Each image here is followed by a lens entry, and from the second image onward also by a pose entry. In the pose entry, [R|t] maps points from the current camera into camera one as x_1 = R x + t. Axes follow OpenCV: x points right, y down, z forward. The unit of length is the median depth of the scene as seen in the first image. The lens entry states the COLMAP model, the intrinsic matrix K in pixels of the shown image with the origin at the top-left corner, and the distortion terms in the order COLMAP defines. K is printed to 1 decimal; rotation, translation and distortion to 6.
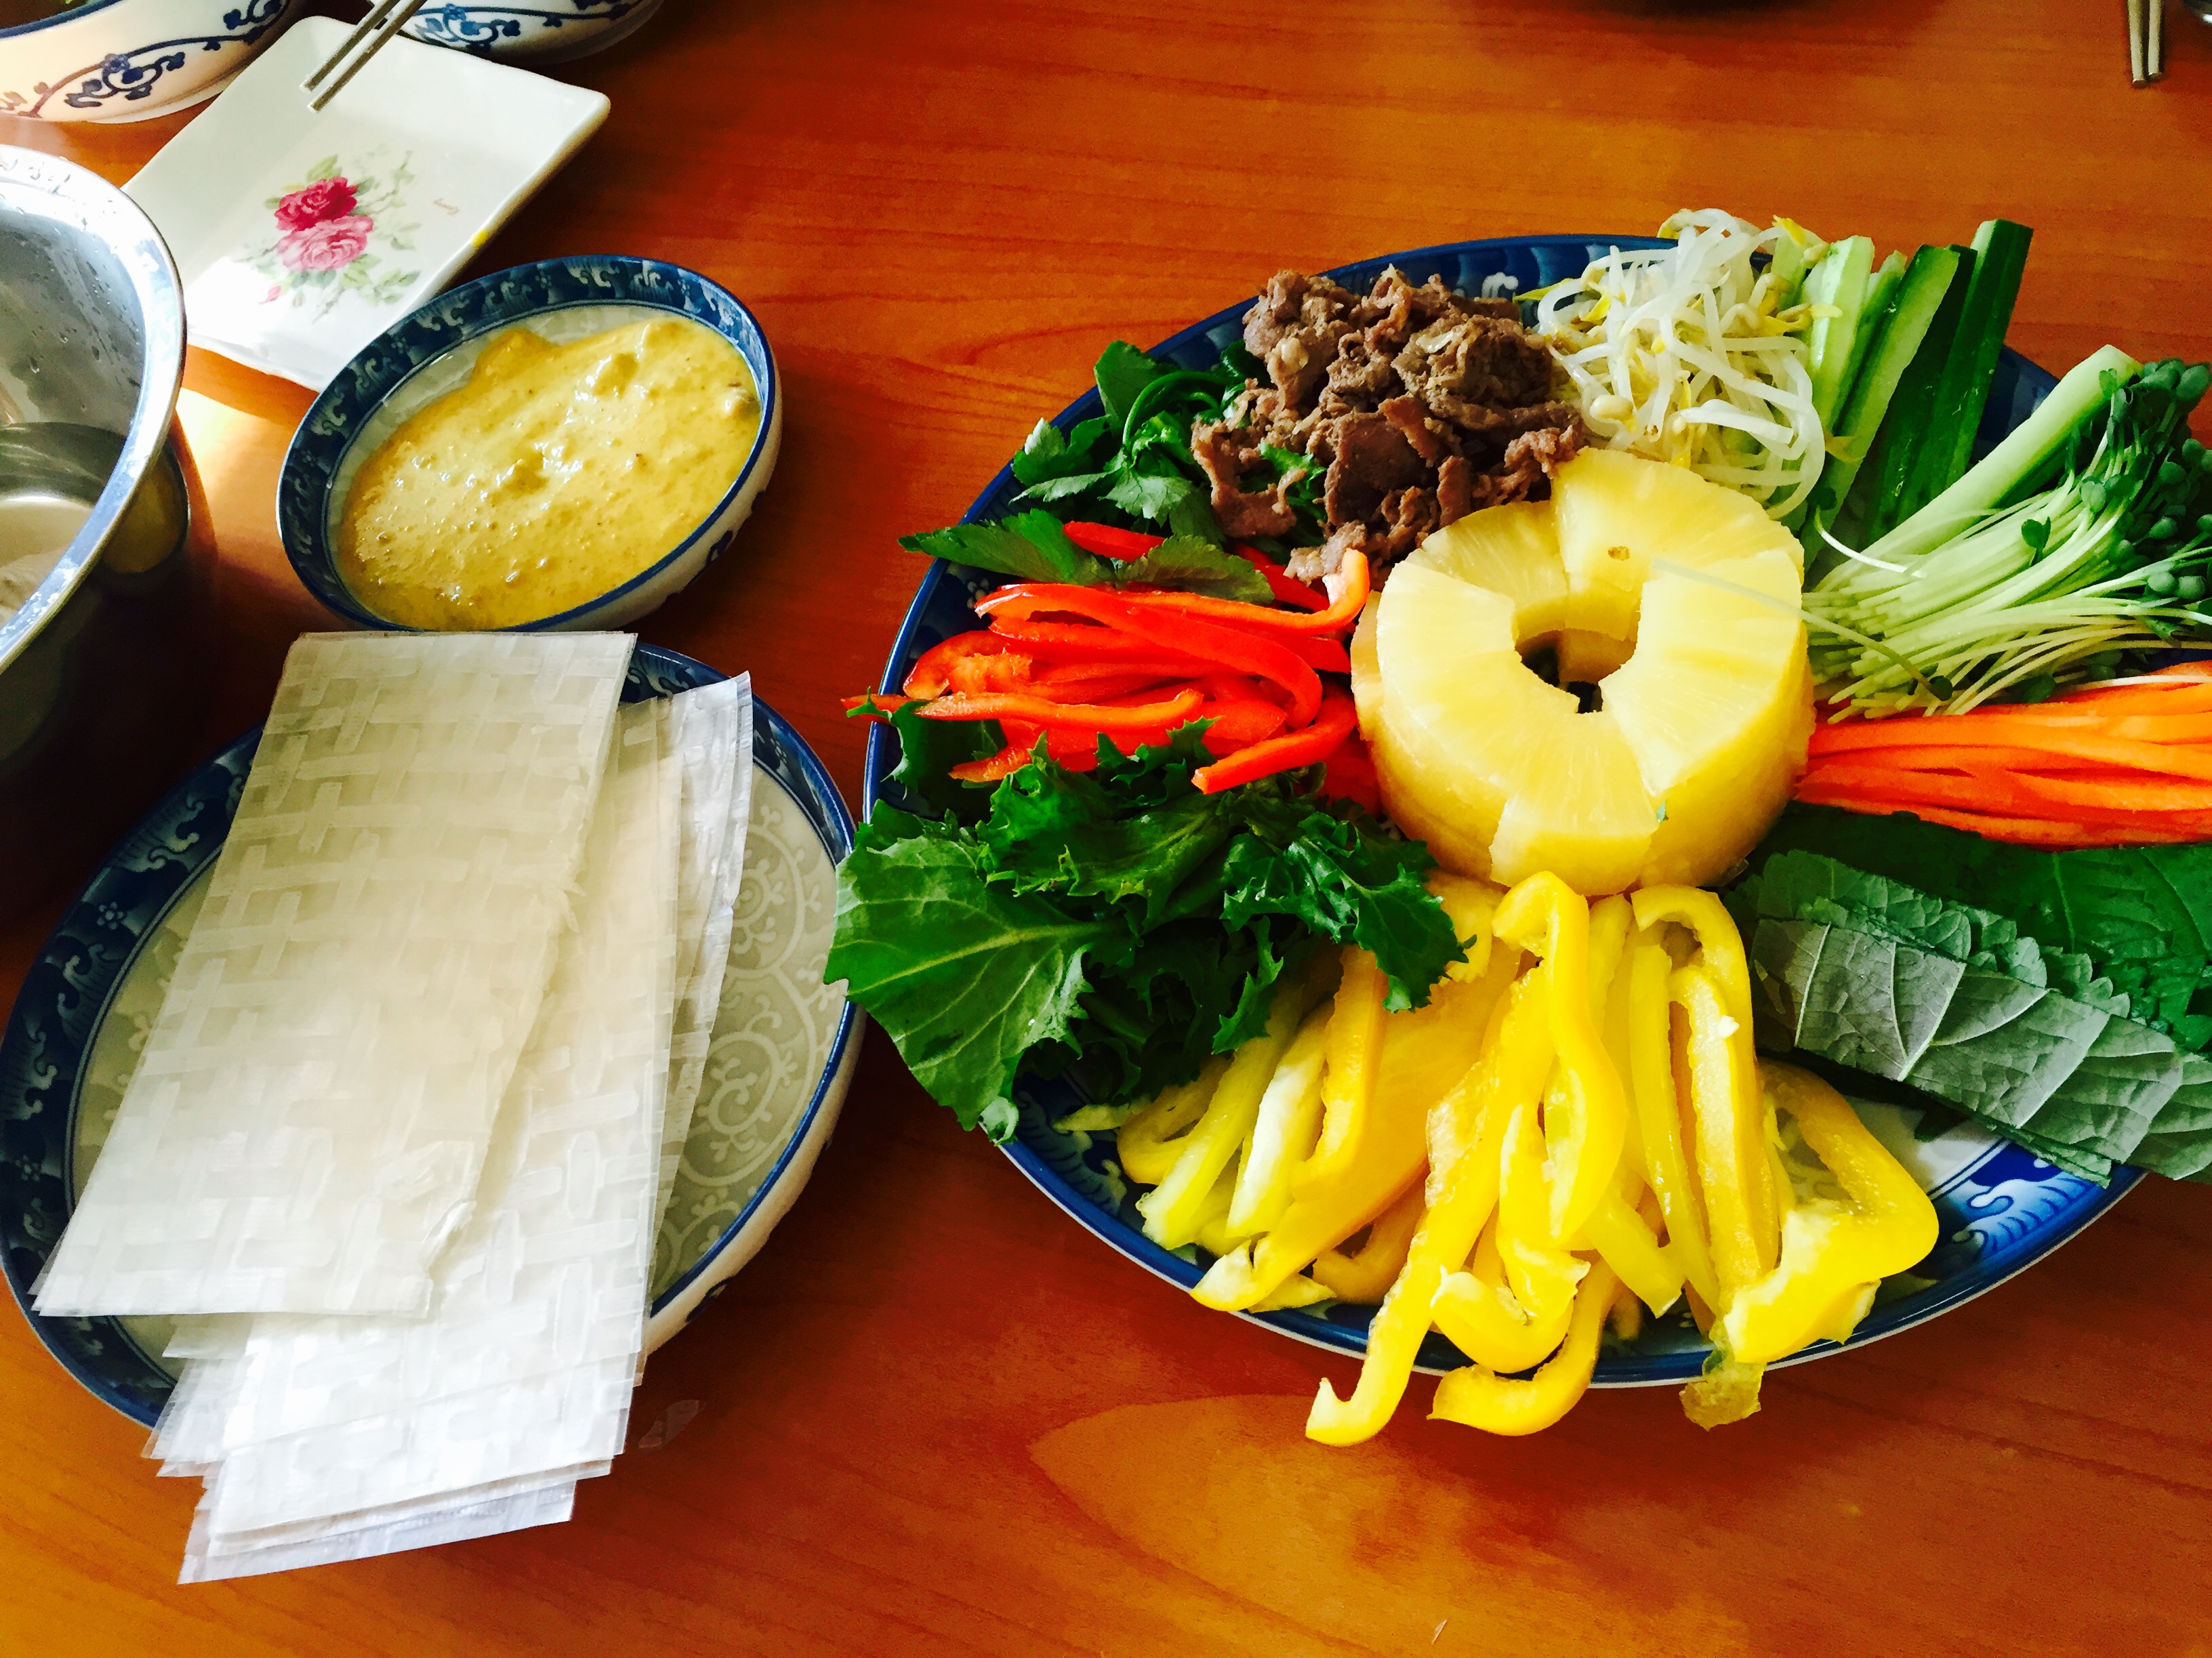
lens RADIAL K [[1881.3, 0, 1103.9], [0, 1881.3, 829.5], [0, 0, 1]] dist [0.054413, -0.043590]
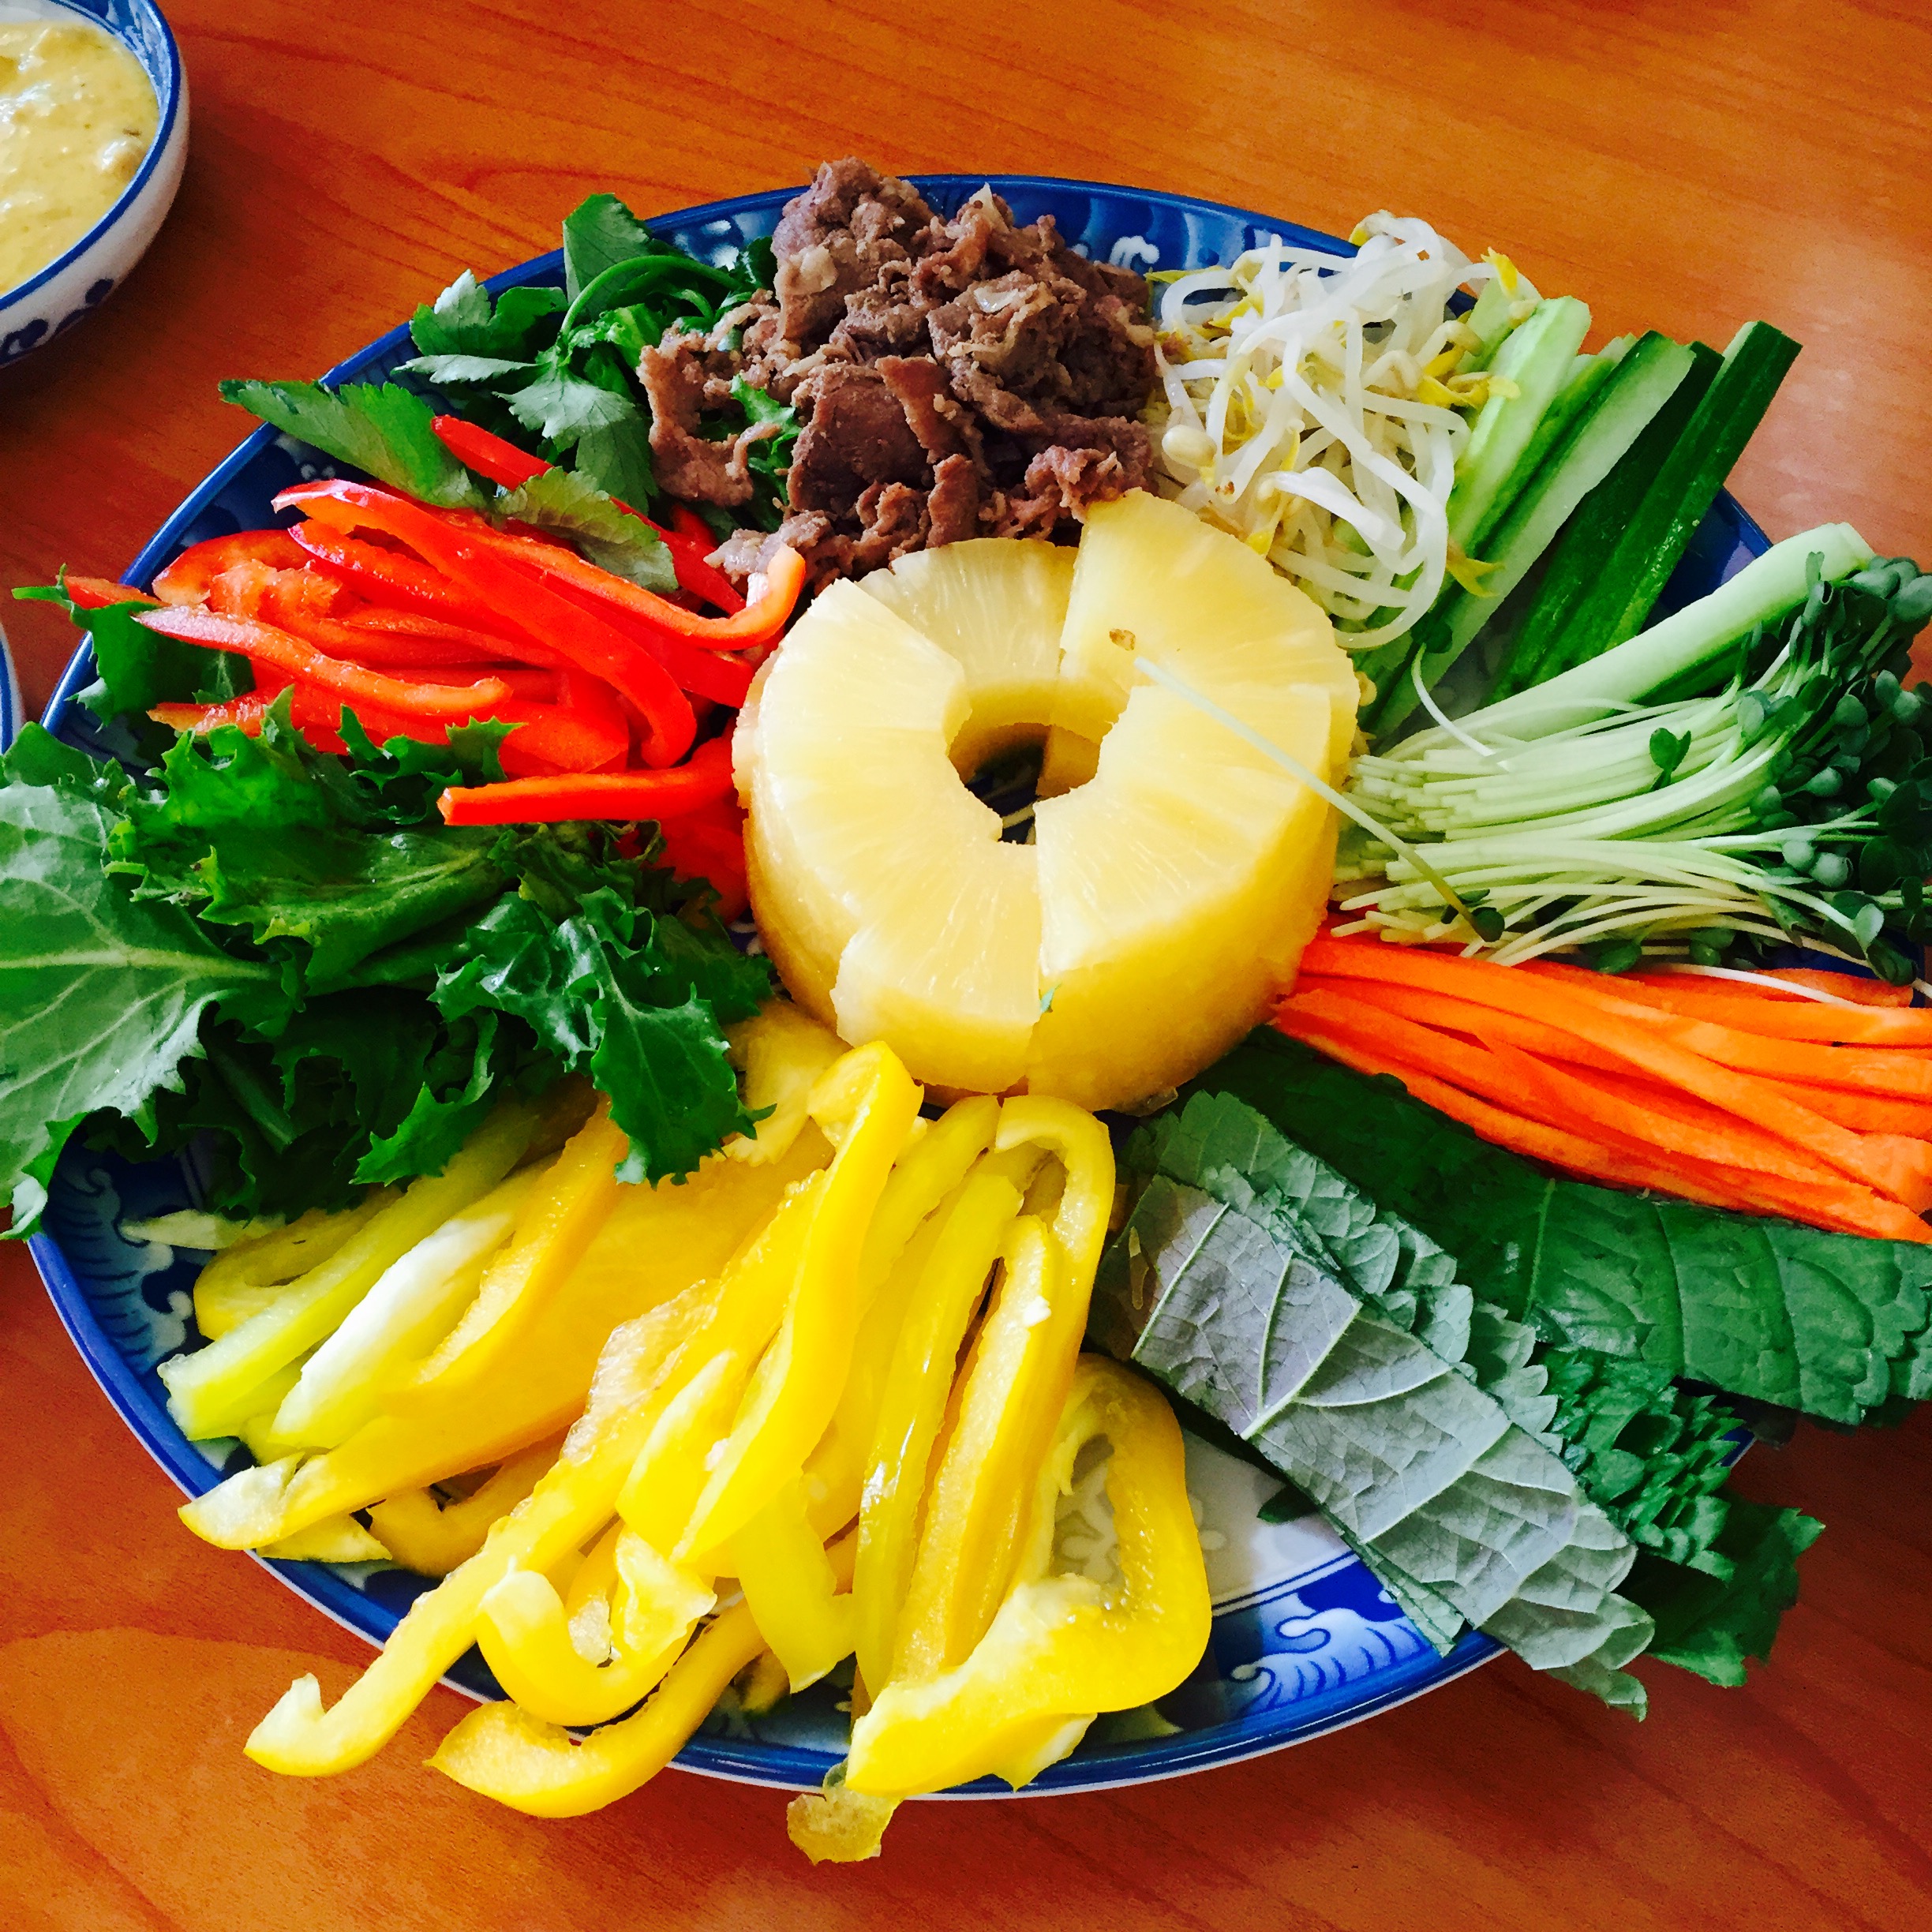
lens RADIAL K [[2180.1, 0, 966.3], [0, 2180.1, 967.6], [0, 0, 1]] dist [0.053642, 0.000000]
pose [[0.971026, 0.235798, 0.038819, 0.218790], [-0.237397, 0.970435, 0.043578, -0.047666], [-0.027396, -0.051531, 0.998296, 0.163301]]
